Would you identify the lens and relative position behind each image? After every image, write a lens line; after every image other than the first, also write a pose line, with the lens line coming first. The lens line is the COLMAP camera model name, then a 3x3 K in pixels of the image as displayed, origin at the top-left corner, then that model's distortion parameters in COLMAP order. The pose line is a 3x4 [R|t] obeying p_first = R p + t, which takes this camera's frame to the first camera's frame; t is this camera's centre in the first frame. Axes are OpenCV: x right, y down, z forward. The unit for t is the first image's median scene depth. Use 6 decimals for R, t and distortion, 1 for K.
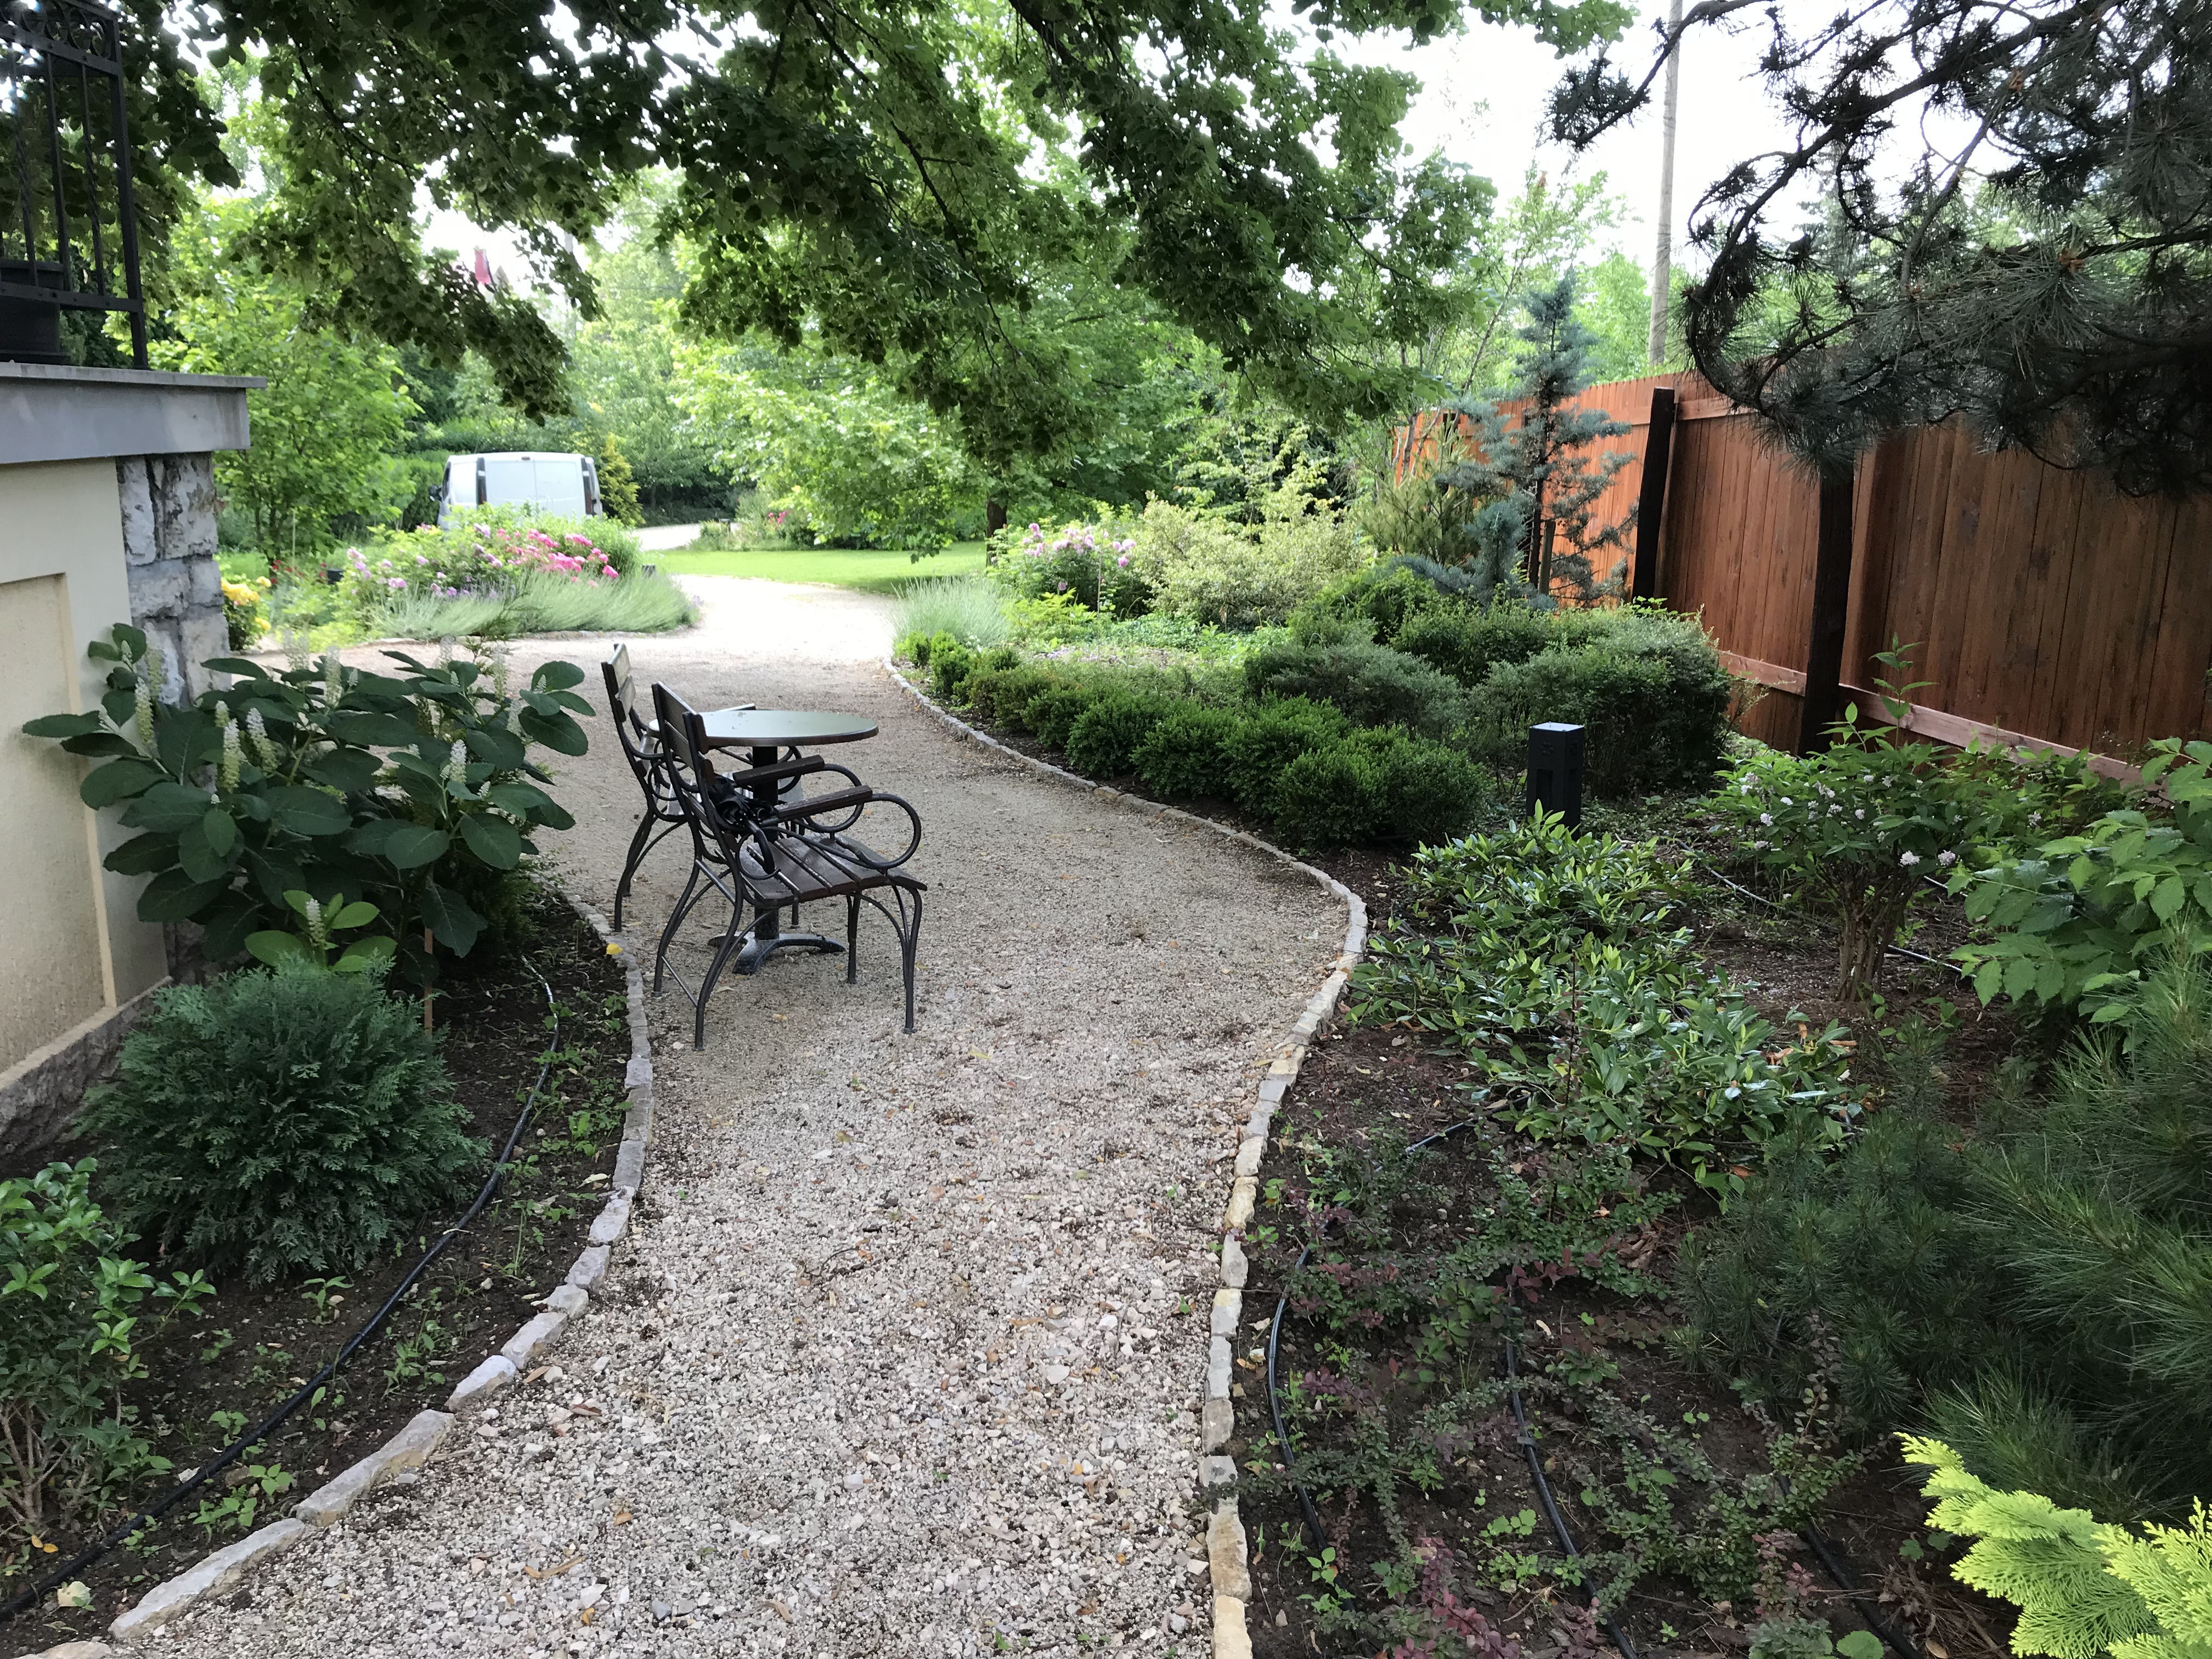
lens RADIAL K [[1795.7, 0, 1102.7], [0, 1795.7, 830.2], [0, 0, 1]] dist [0.000765, -0.001861]
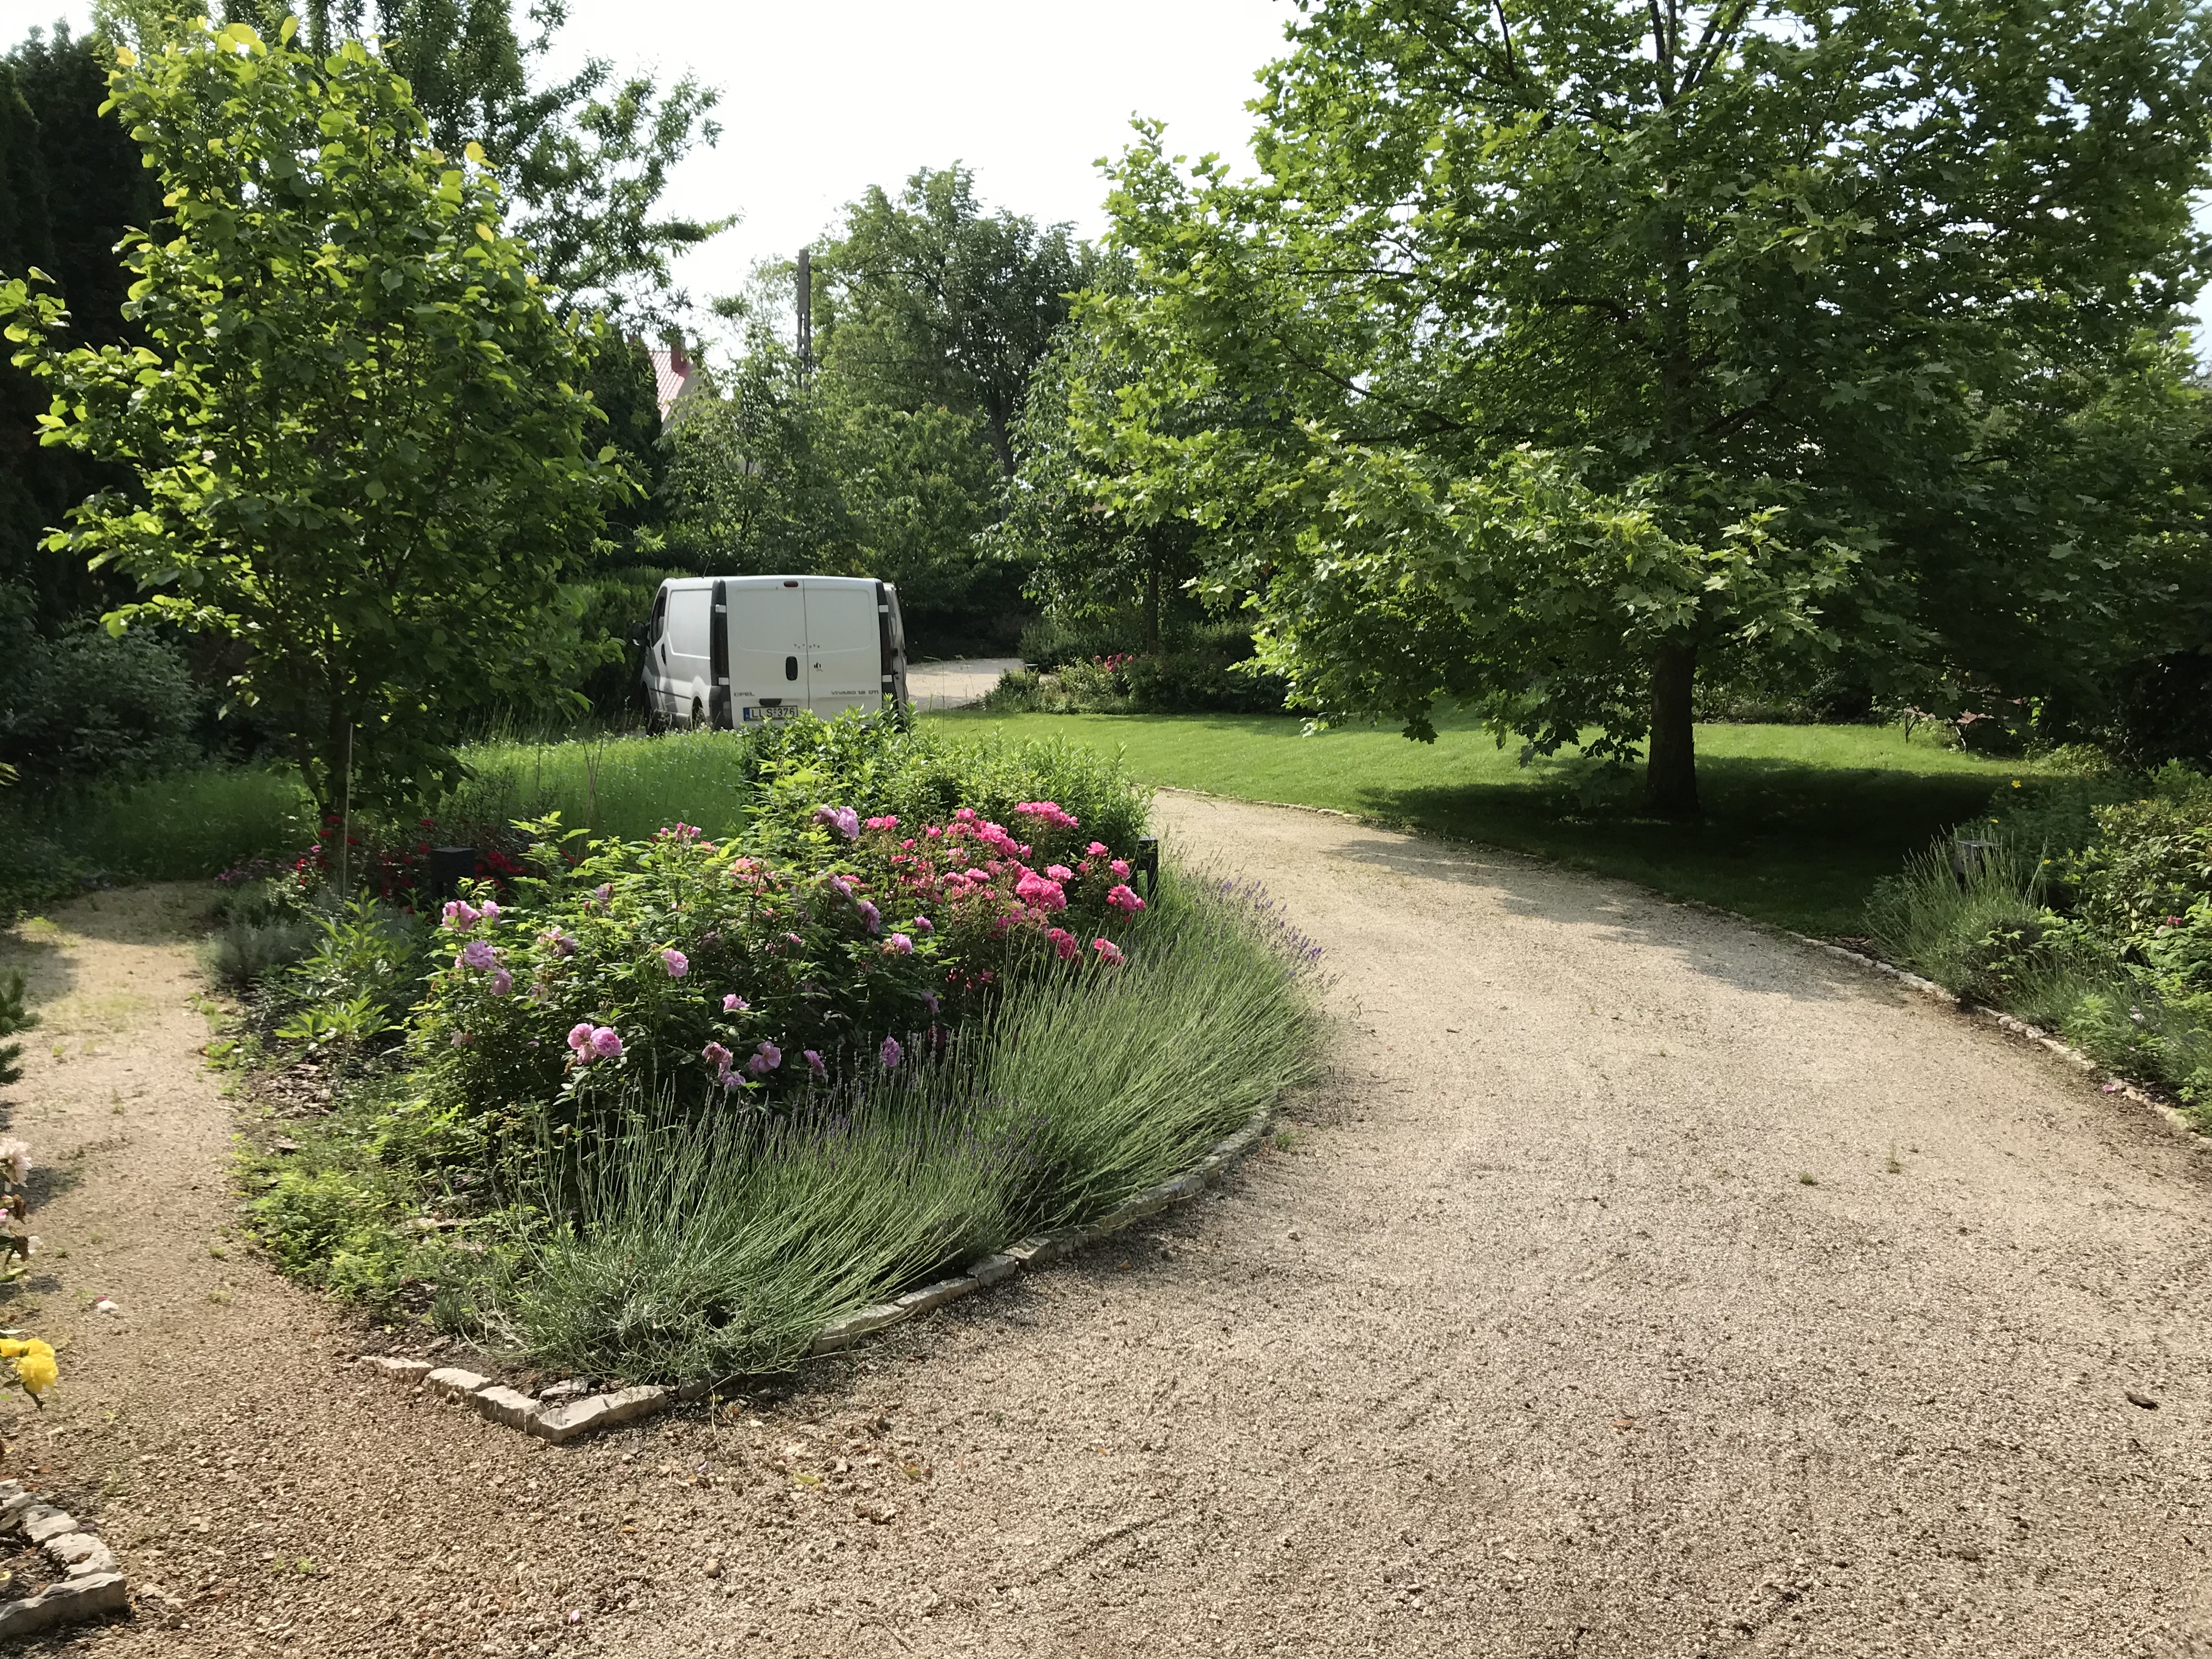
lens RADIAL K [[1795.7, 0, 1107.5], [0, 1795.7, 831.5], [0, 0, 1]] dist [0.000765, -0.001861]
pose [[0.996559, 0.011638, -0.082060, -0.166003], [-0.016394, 0.998210, -0.057523, -0.091362], [0.081244, 0.058670, 0.994966, 0.414384]]
